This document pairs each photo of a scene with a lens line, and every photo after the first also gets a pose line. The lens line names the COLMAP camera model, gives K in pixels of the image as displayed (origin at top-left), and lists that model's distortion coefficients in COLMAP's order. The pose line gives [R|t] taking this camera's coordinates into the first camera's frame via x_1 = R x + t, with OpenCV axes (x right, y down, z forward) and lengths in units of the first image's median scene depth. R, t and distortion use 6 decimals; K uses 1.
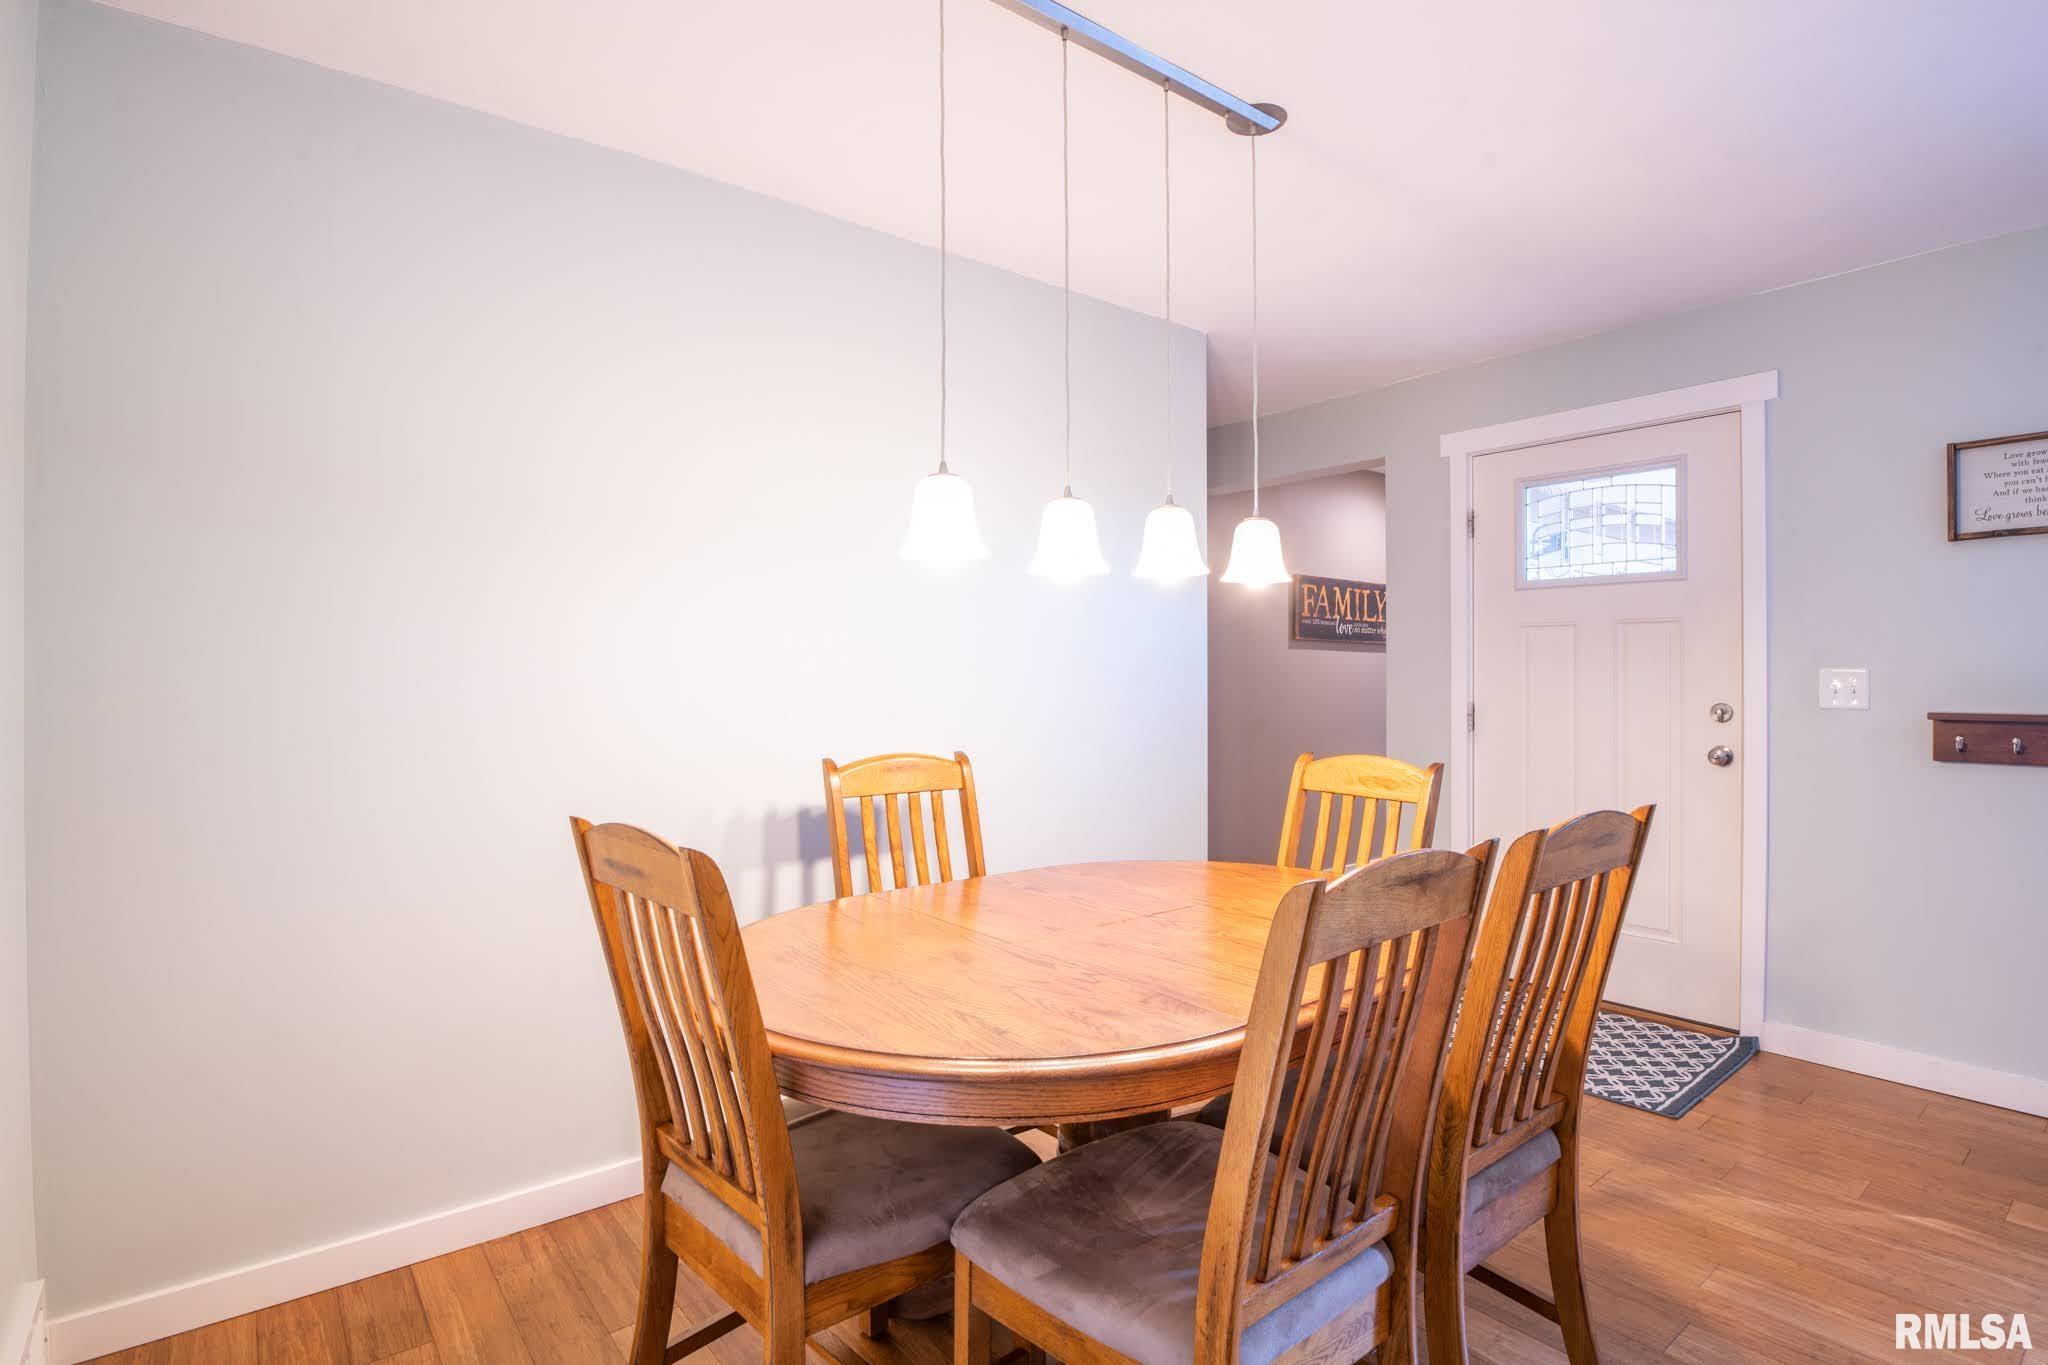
lens RADIAL K [[1017.3, 0, 1020.4], [0, 1017.3, 678.2], [0, 0, 1]] dist [-0.013454, -0.009375]
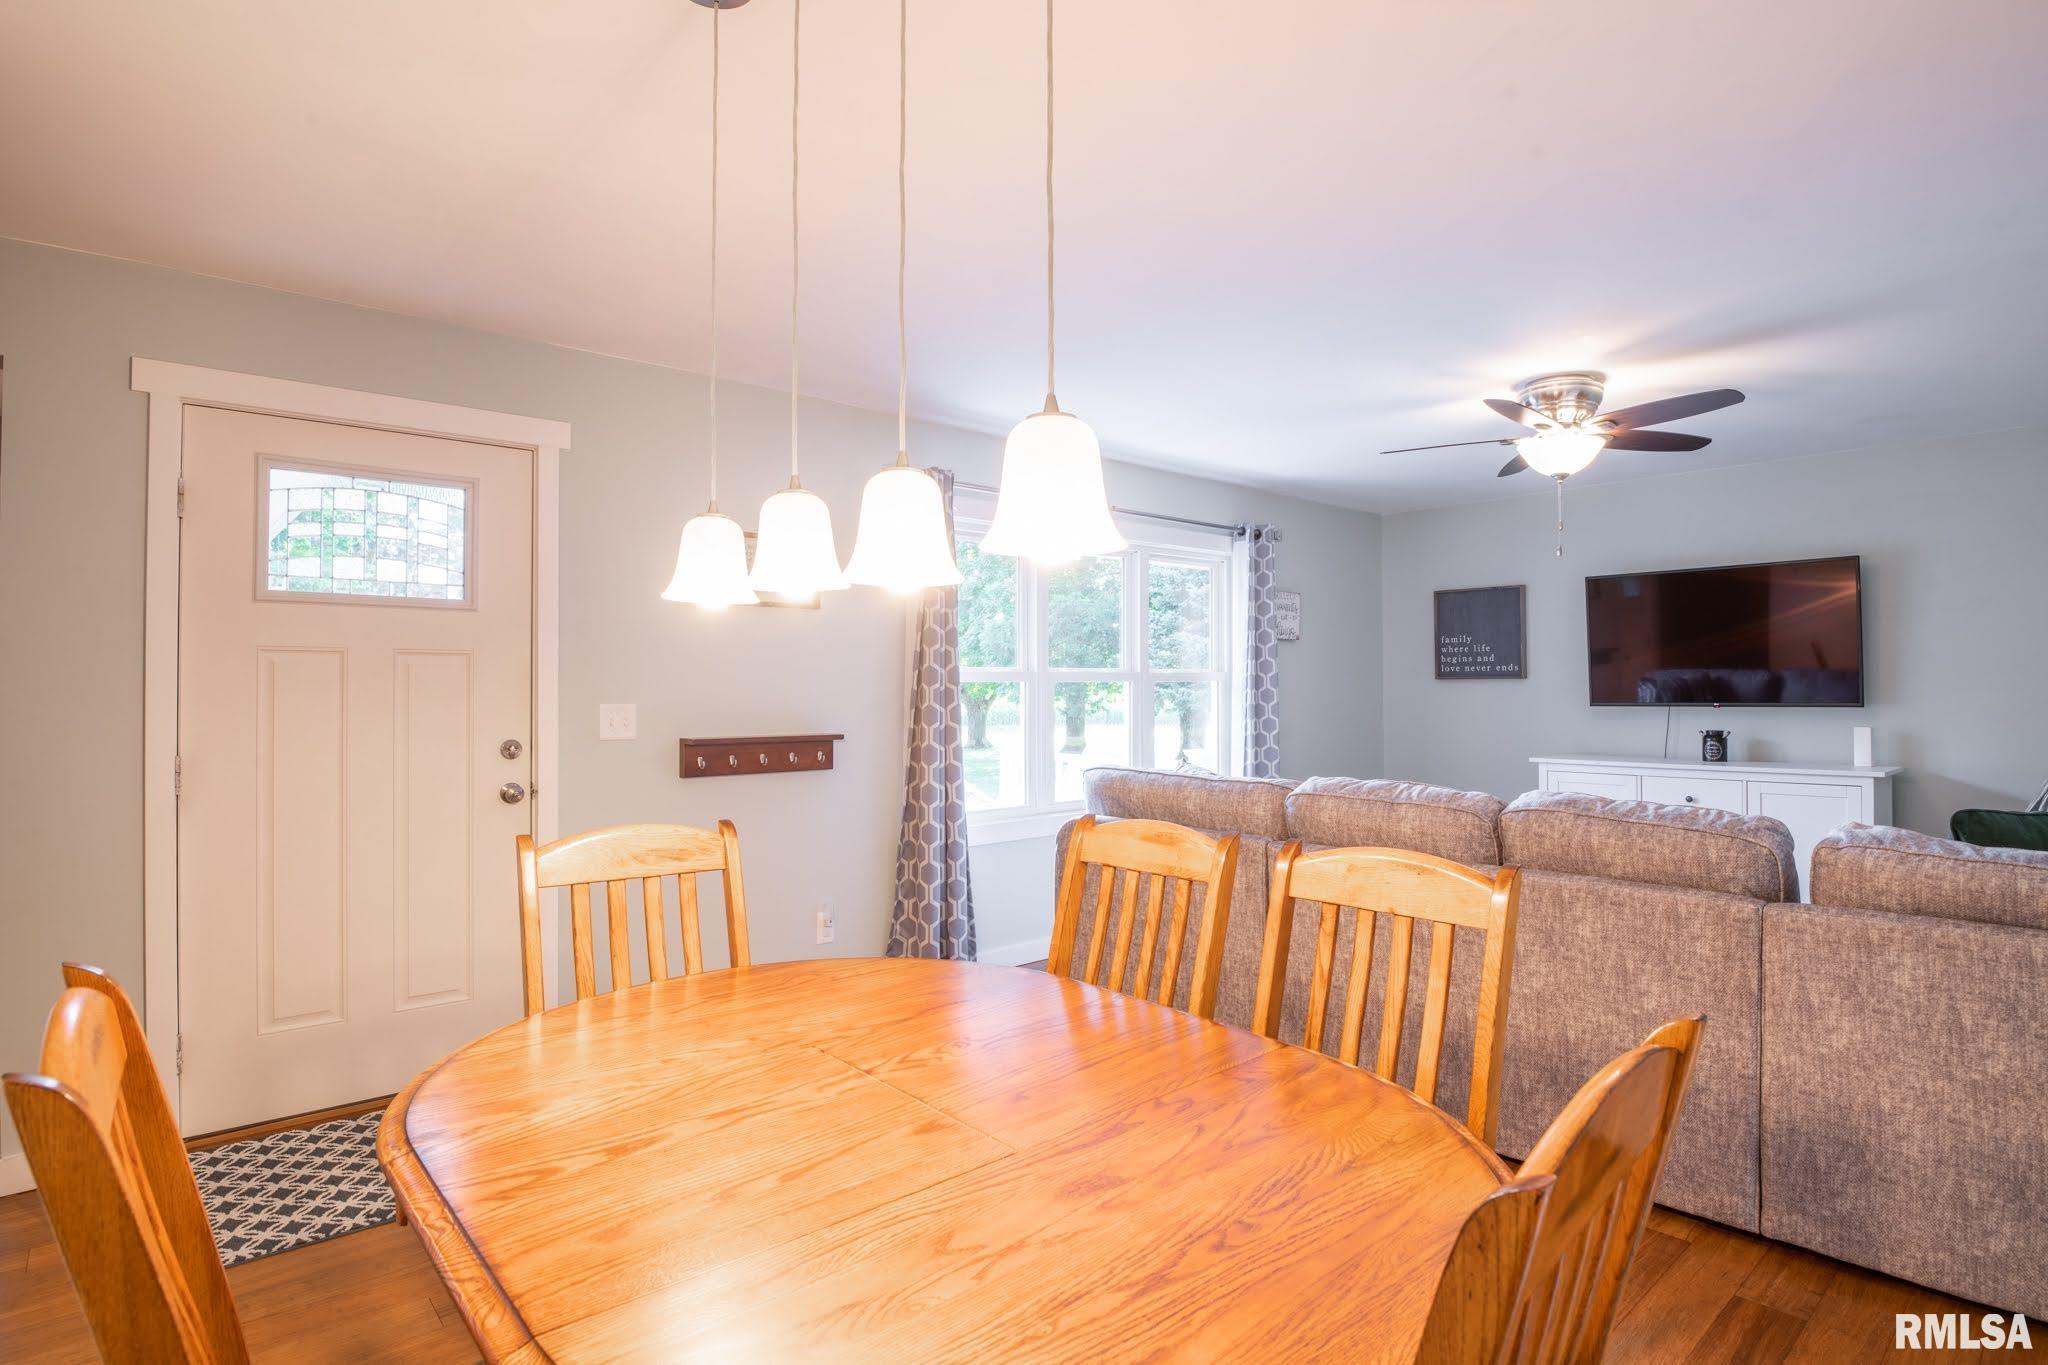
lens RADIAL K [[1044.7, 0, 1065.4], [0, 1044.7, 670.6], [0, 0, 1]] dist [-0.002452, -0.000277]
pose [[-0.068427, 0.020965, 0.997436, -0.364982], [0.010644, 0.999738, -0.020283, -0.017726], [-0.997599, 0.009229, -0.068633, 0.540074]]
